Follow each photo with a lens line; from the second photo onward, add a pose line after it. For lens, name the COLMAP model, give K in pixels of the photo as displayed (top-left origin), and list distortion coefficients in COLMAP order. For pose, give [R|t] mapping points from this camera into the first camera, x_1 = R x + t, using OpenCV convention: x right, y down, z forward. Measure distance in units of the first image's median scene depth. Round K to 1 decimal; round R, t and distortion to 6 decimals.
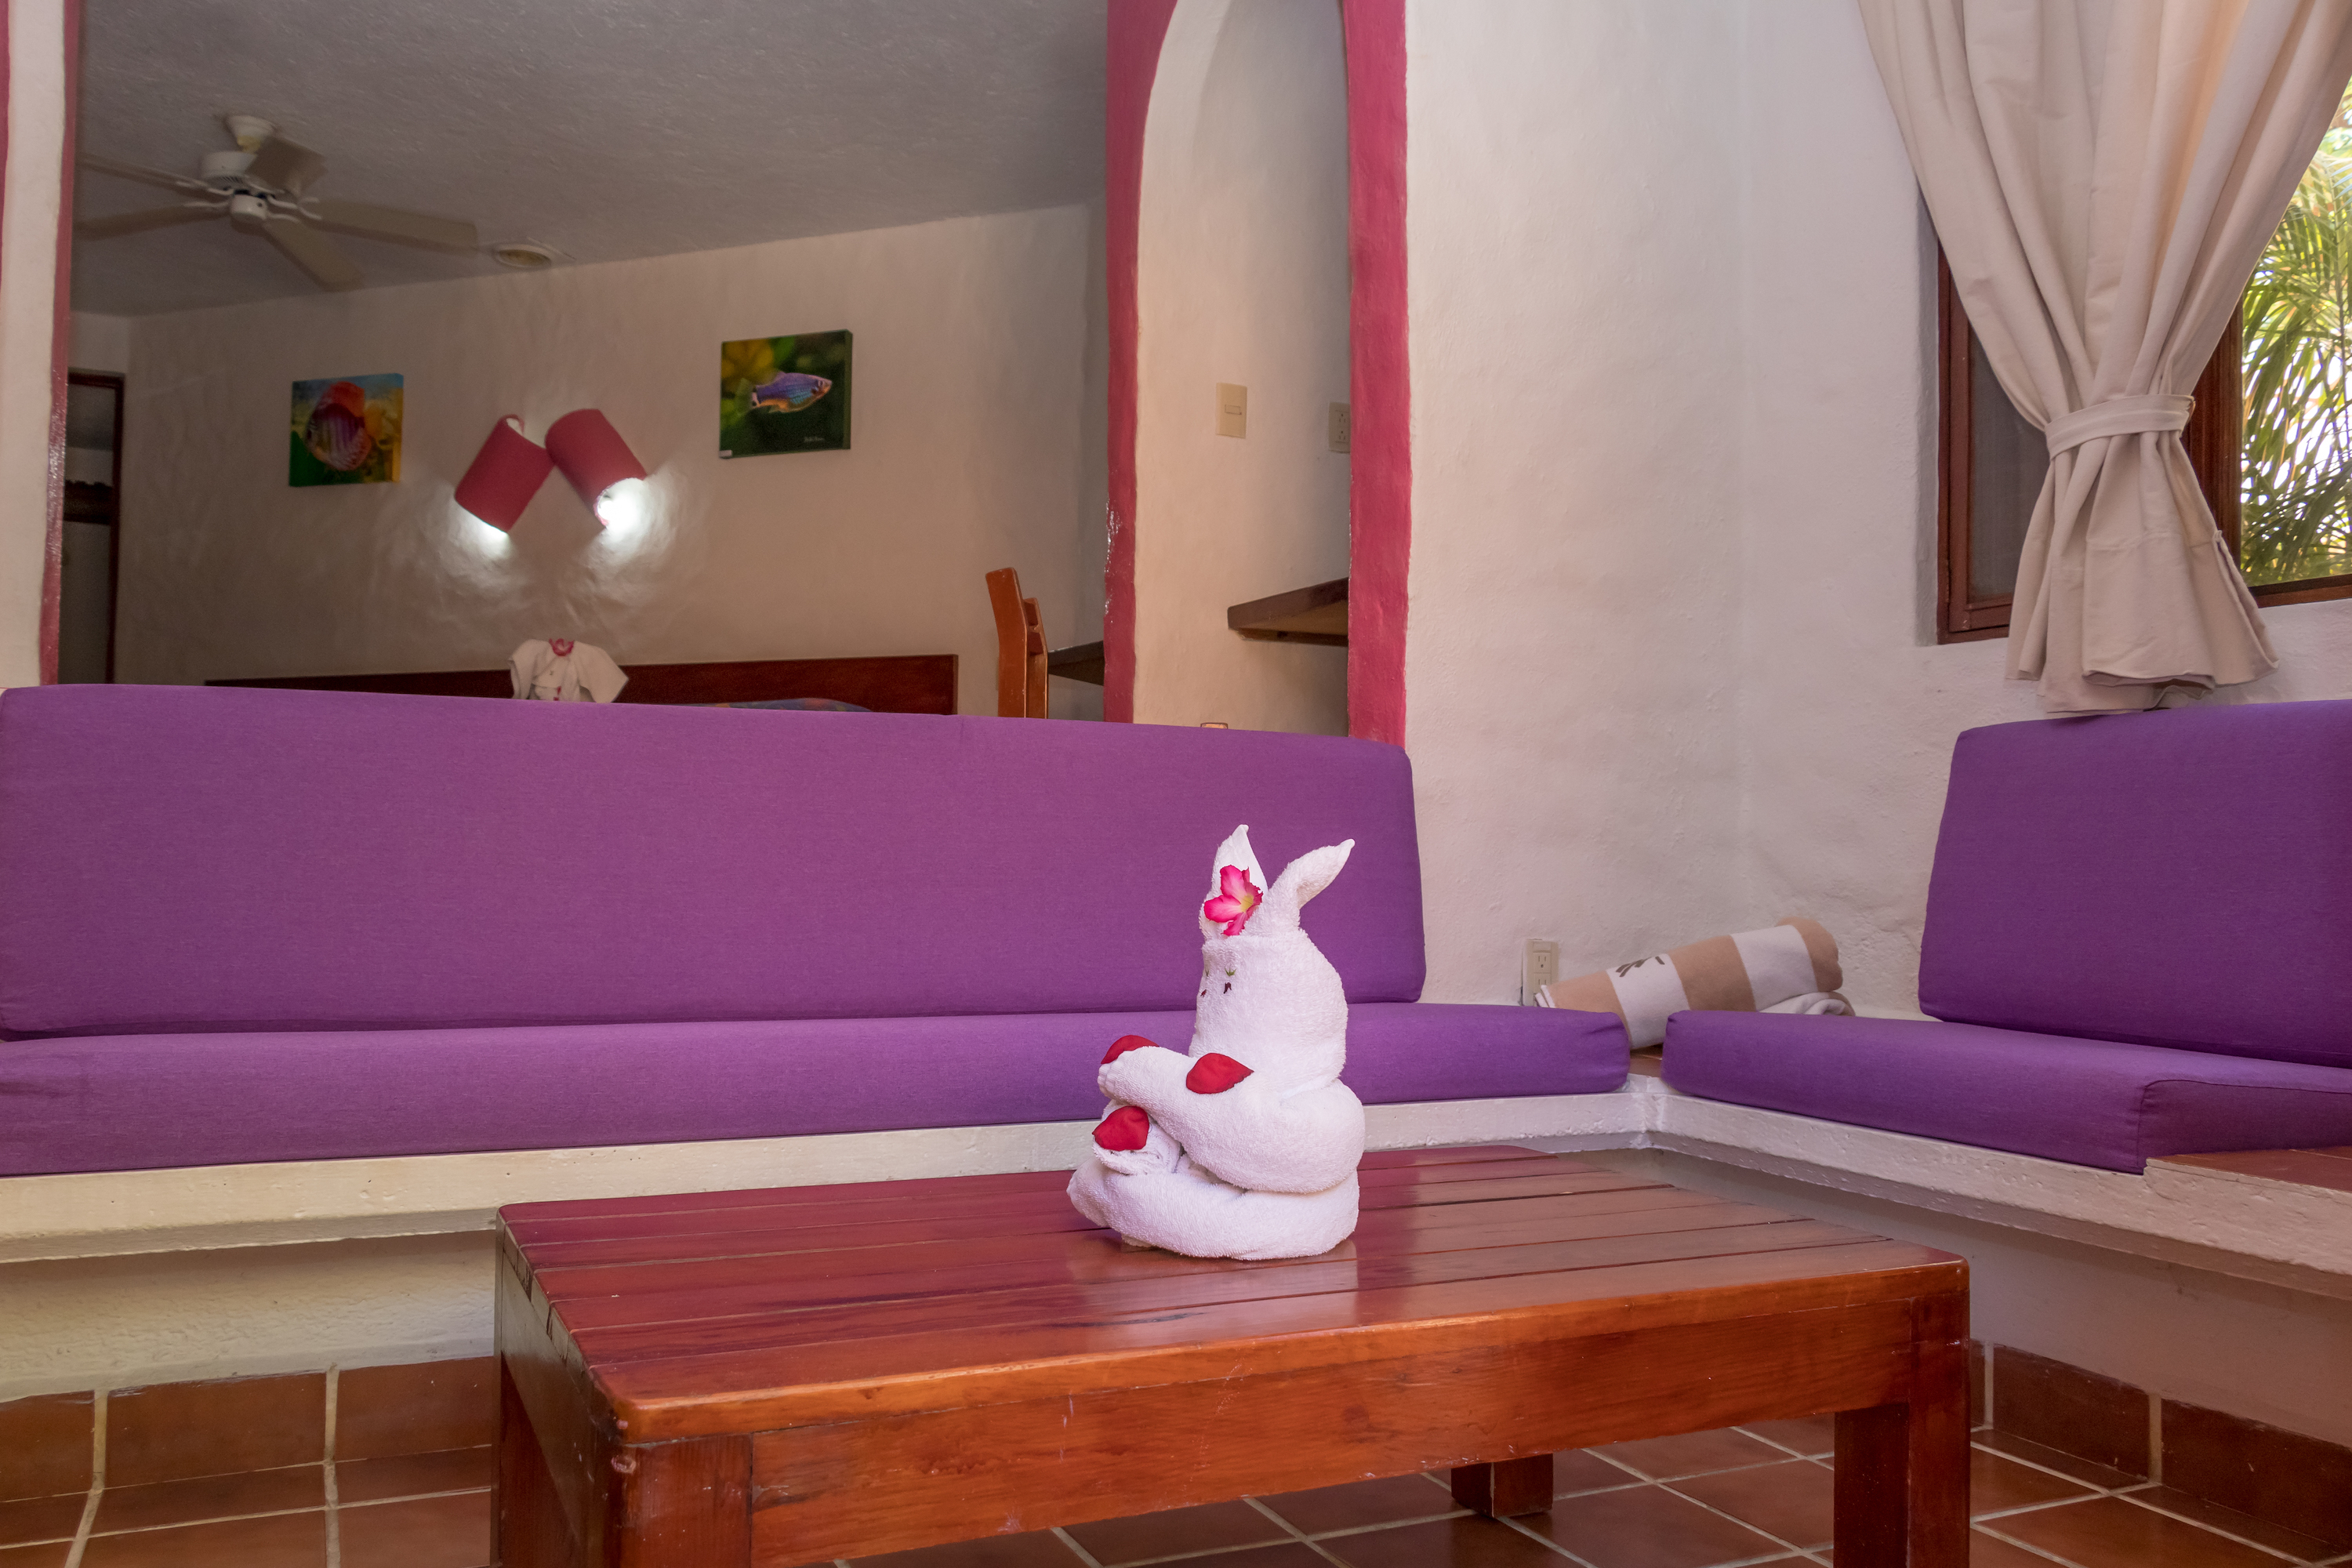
lens RADIAL K [[1885.6, 0, 1167.5], [0, 1885.6, 789.7], [0, 0, 1]] dist [0.006049, -0.006785]
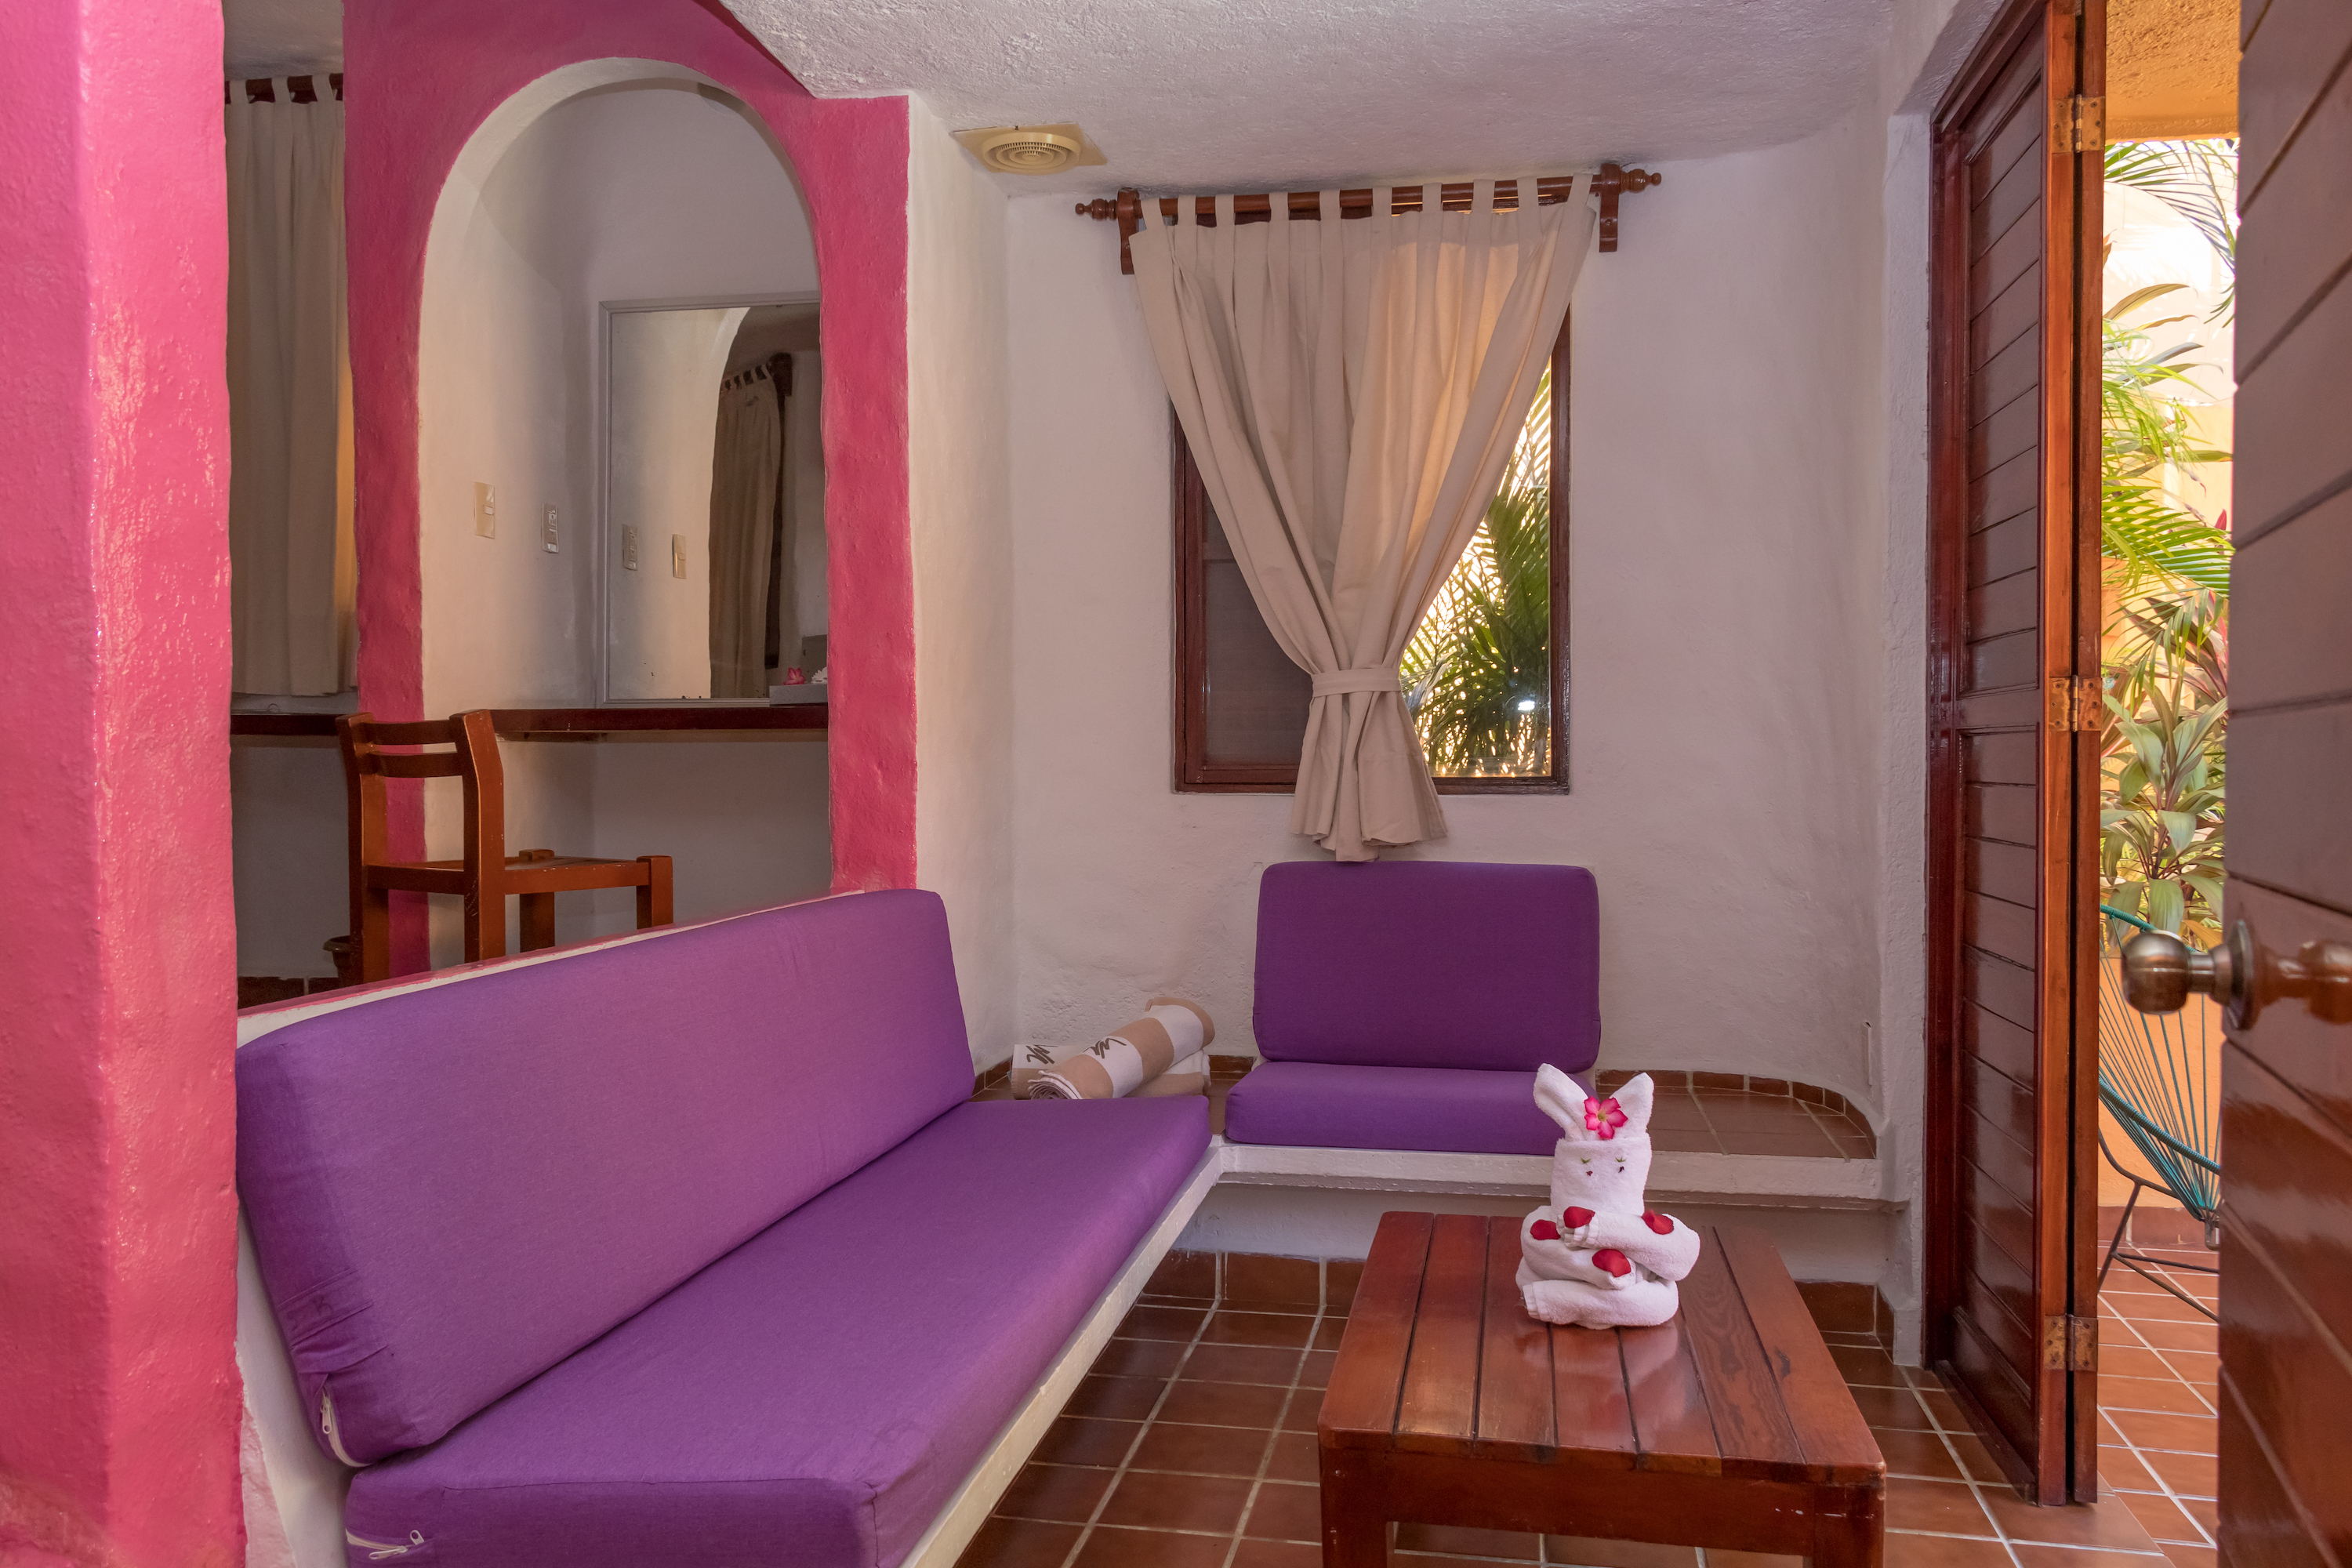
lens RADIAL K [[1885.6, 0, 1167.5], [0, 1885.6, 789.7], [0, 0, 1]] dist [0.006049, -0.006785]
pose [[0.593177, -0.031718, 0.804447, -0.855324], [-0.019664, 0.998355, 0.053864, -0.175839], [-0.804832, -0.047770, 0.591577, 0.172298]]
